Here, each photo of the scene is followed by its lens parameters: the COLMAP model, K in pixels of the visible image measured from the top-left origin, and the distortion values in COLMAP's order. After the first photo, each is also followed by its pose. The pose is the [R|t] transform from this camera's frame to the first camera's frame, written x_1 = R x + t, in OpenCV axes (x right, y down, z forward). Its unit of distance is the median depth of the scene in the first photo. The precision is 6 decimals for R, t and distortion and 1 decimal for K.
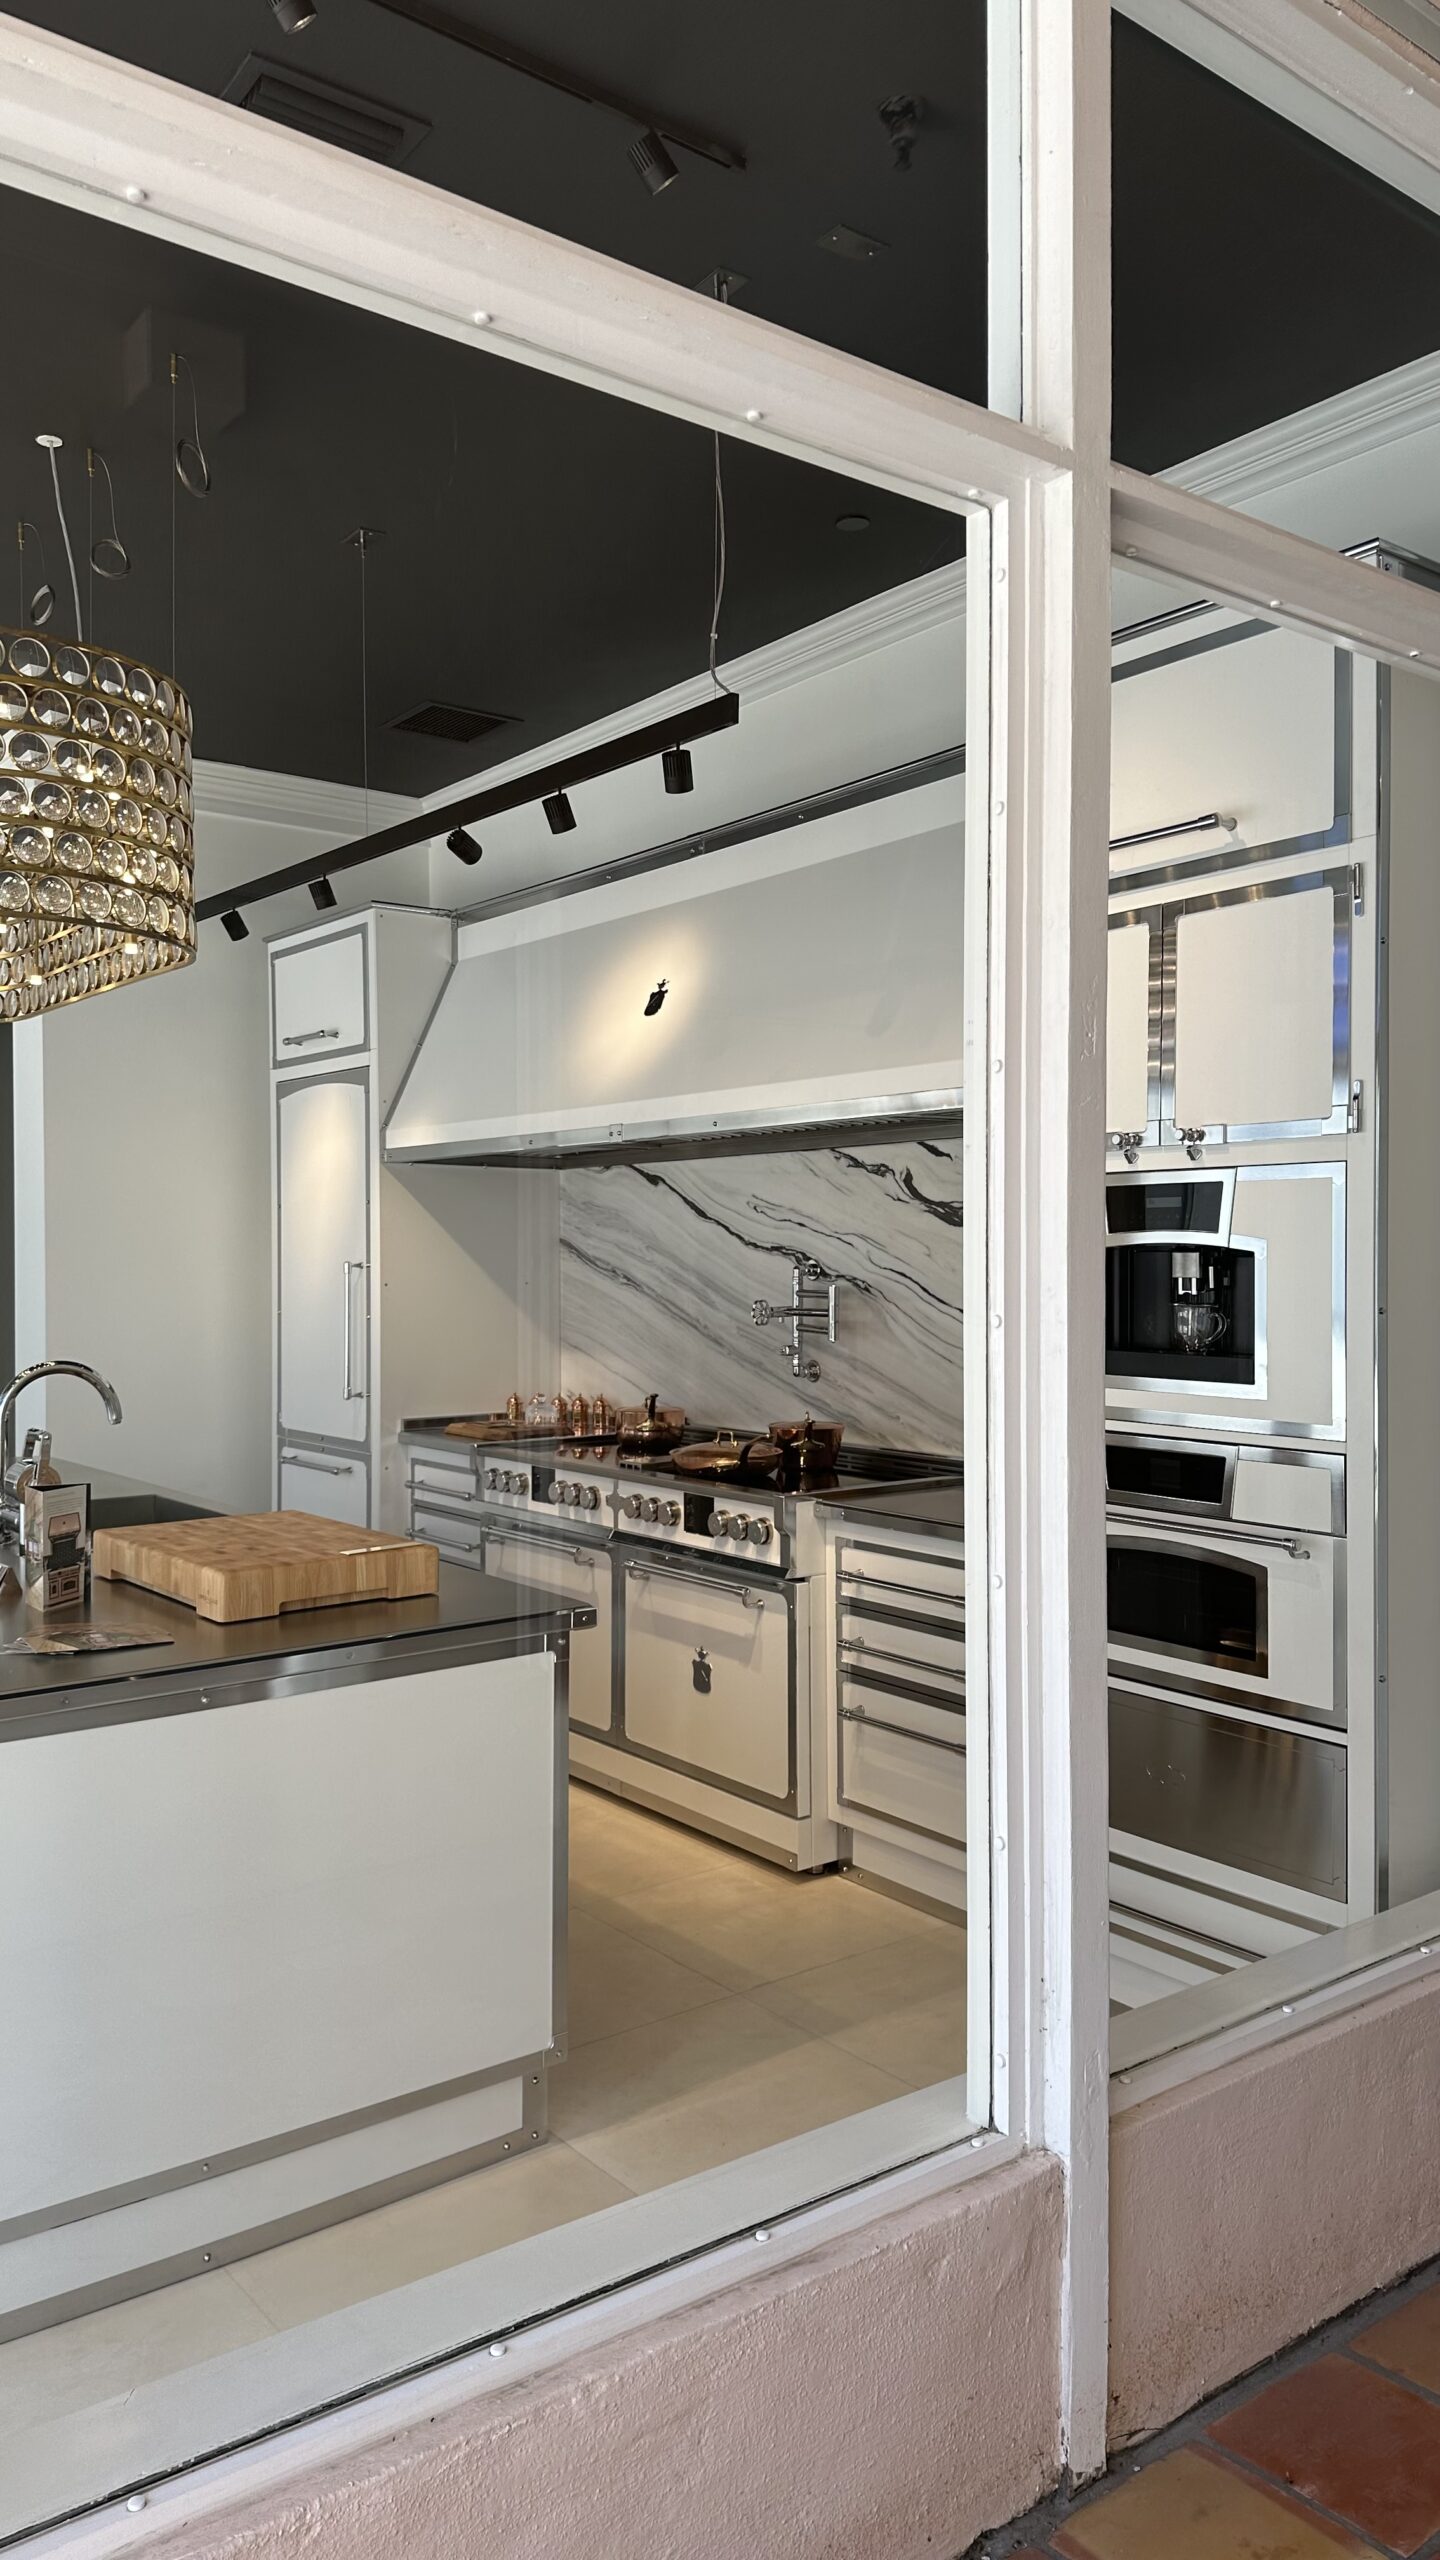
lens RADIAL K [[1765.2, 0, 726.9], [0, 1765.2, 1282.5], [0, 0, 1]] dist [0.095310, -0.075848]
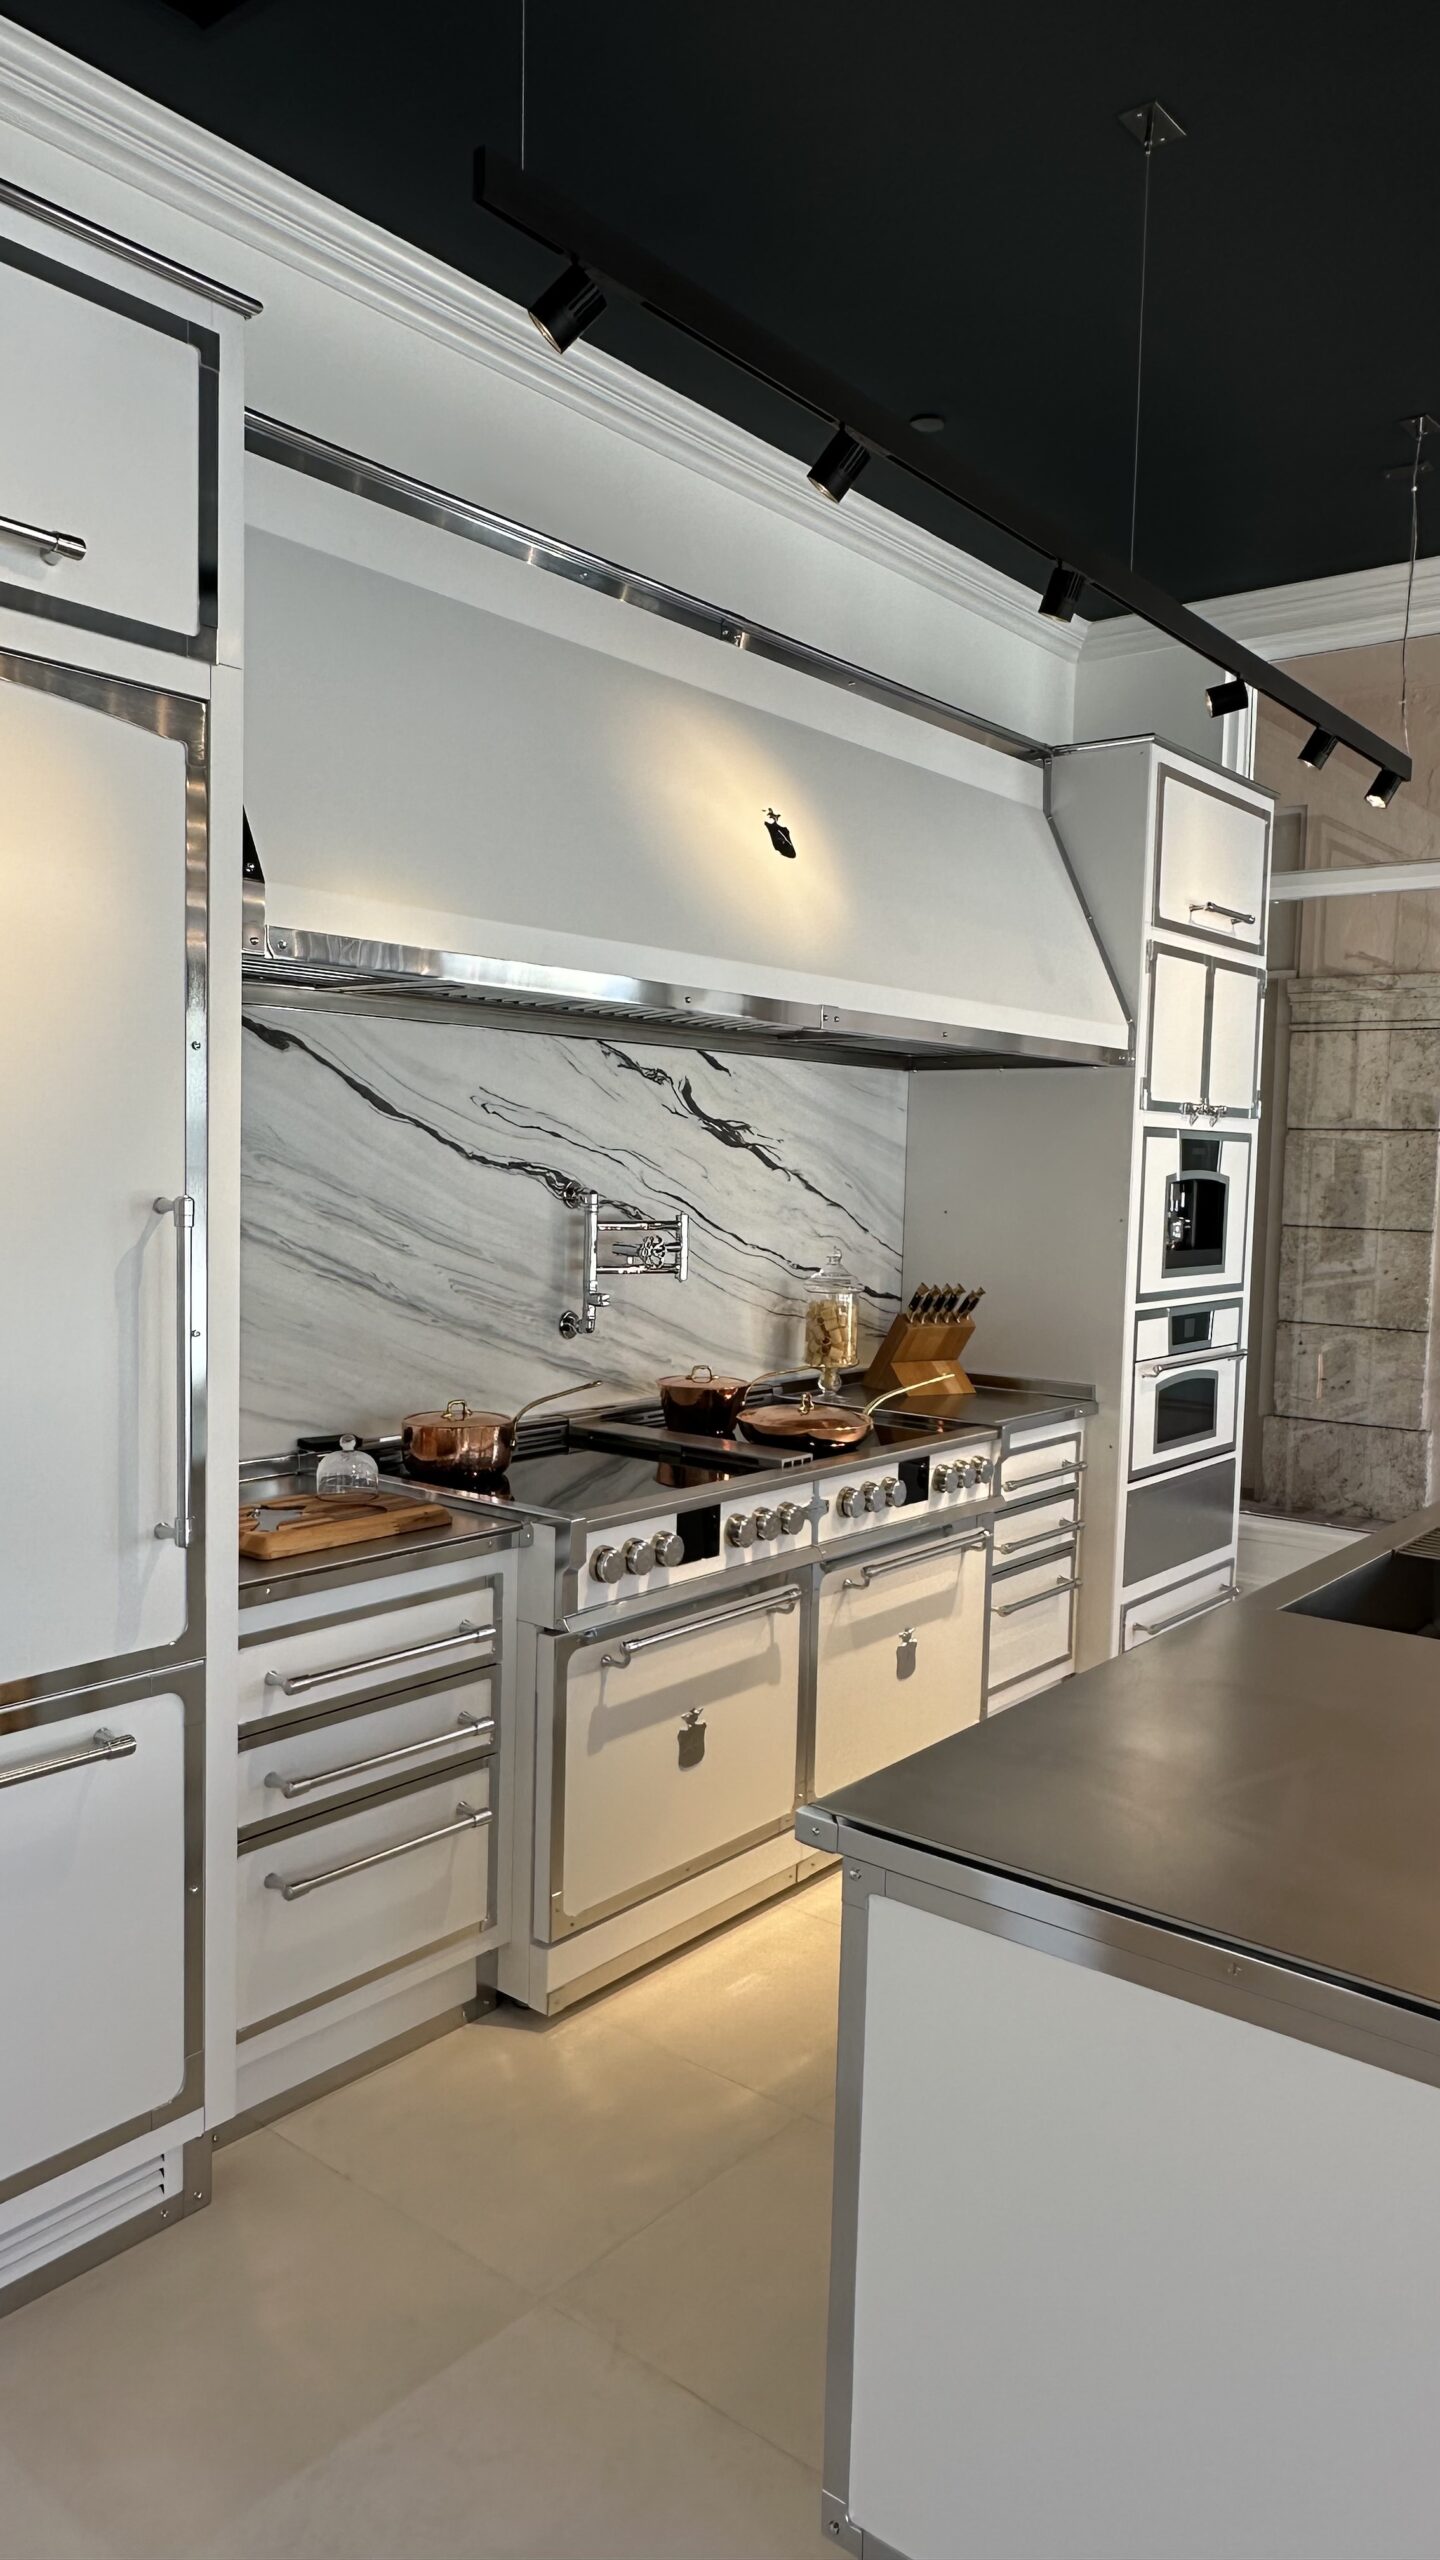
lens RADIAL K [[1698.4, 0, 721.7], [0, 1698.4, 1295.2], [0, 0, 1]] dist [-0.015822, -0.007590]
pose [[-0.239569, -0.082163, 0.967397, -0.730054], [-0.008678, 0.996554, 0.082490, -0.026476], [-0.970841, 0.011367, -0.239456, 1.181556]]
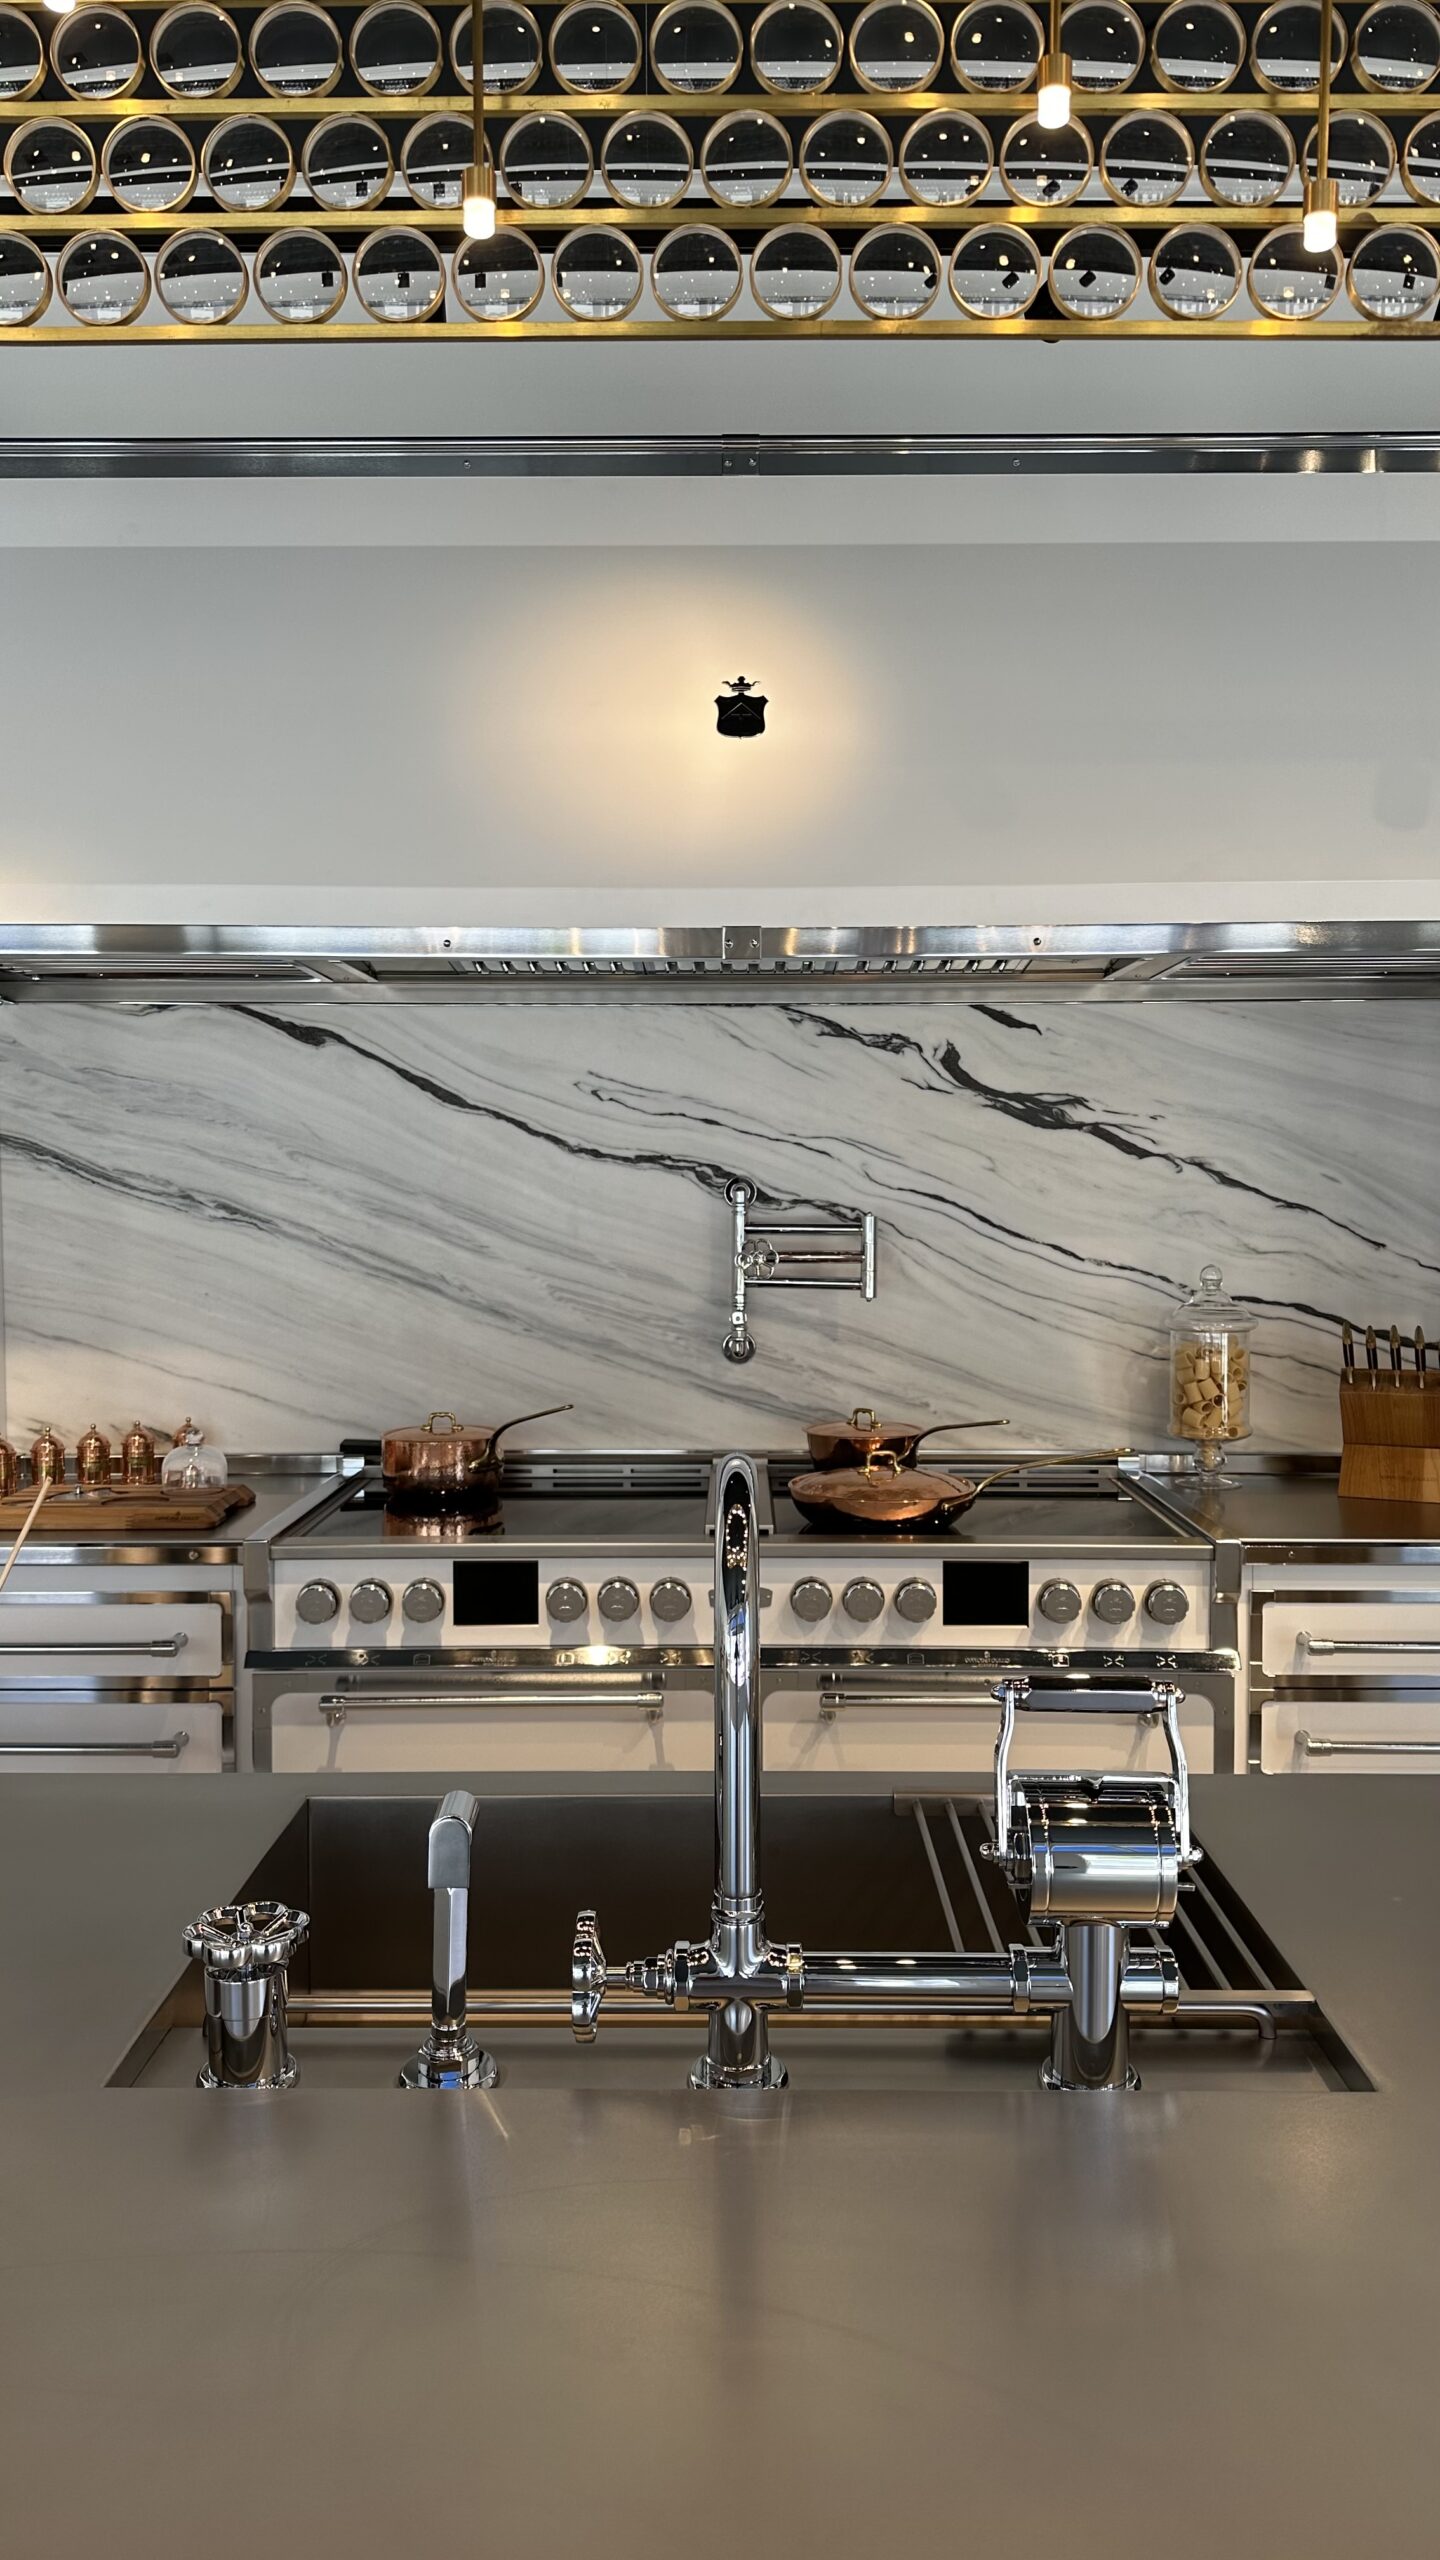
lens RADIAL K [[1765.2, 0, 719.5], [0, 1765.2, 1306.6], [0, 0, 1]] dist [0.095310, -0.075848]
pose [[0.614574, -0.051634, 0.787168, -0.497633], [0.011774, 0.998345, 0.056294, -0.001802], [-0.788772, -0.025328, 0.614164, 0.641709]]
